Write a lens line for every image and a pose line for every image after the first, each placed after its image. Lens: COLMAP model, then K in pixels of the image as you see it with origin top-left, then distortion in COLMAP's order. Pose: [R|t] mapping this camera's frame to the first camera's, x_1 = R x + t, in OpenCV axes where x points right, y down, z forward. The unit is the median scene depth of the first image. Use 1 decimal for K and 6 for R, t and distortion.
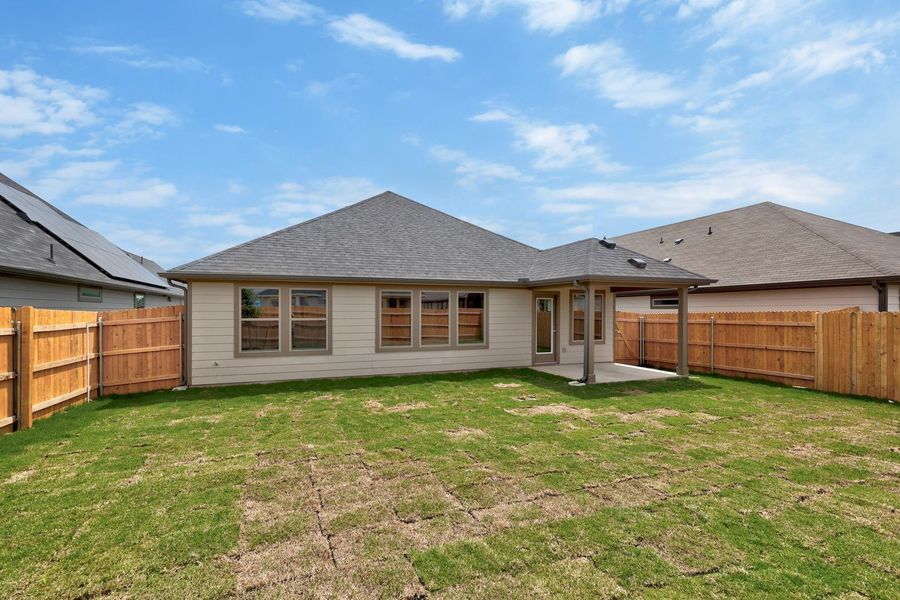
lens RADIAL K [[377.5, 0, 449.3], [0, 377.5, 313.3], [0, 0, 1]] dist [-0.001510, -0.000151]
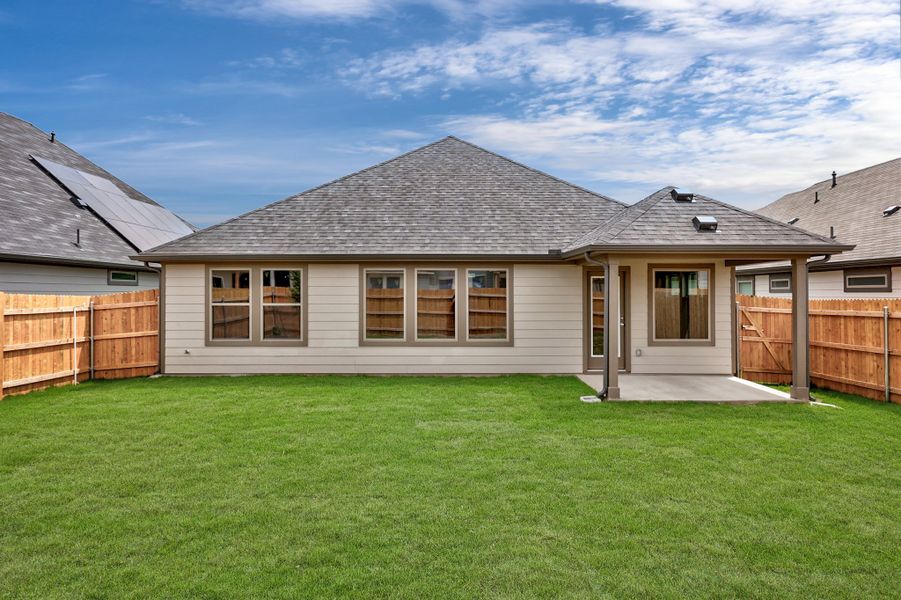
lens RADIAL K [[543.5, 0, 468.4], [0, 543.5, 296.3], [0, 0, 1]] dist [0.001633, 0.000127]
pose [[0.943040, 0.002757, -0.332669, 0.472941], [-0.002652, 0.999996, 0.000771, -0.006134], [0.332670, 0.000155, 0.943043, -0.033020]]
